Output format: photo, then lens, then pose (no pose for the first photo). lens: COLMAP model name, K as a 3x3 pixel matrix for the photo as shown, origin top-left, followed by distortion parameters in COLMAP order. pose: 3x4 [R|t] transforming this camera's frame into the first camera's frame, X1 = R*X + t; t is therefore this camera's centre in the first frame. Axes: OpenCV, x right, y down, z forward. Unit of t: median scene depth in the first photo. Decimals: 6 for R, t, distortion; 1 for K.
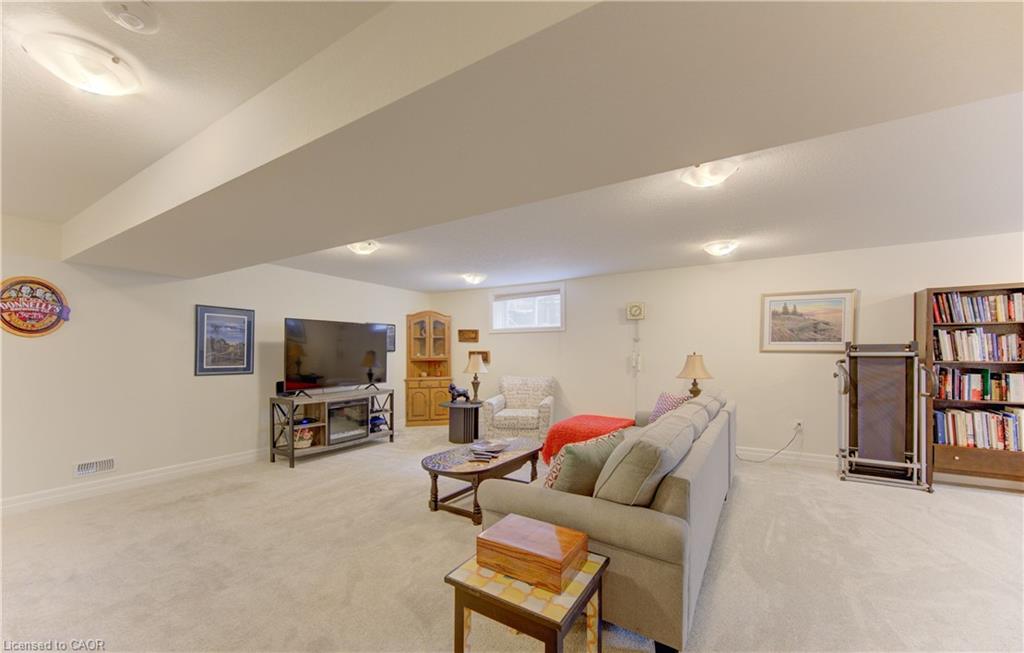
lens RADIAL K [[387.0, 0, 509.1], [0, 387.0, 356.6], [0, 0, 1]] dist [-0.001241, -0.000105]
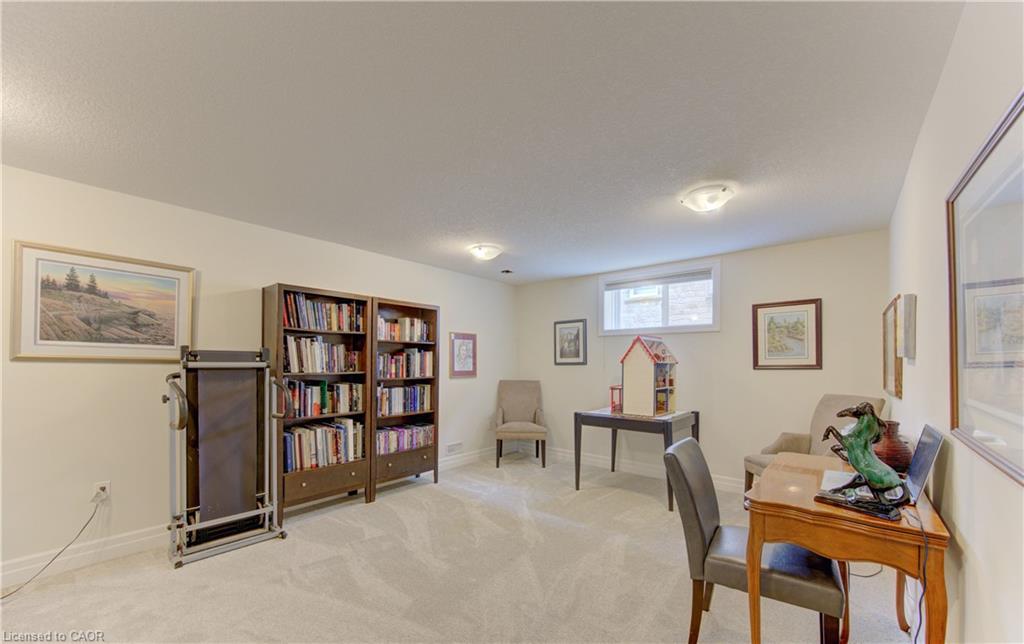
lens RADIAL K [[403.6, 0, 493.4], [0, 403.6, 366.1], [0, 0, 1]] dist [-0.001811, -0.000351]
pose [[0.192275, -0.005629, 0.981325, 0.342262], [0.001508, 0.999984, 0.005441, -0.007608], [-0.981340, 0.000434, 0.192280, 0.395618]]
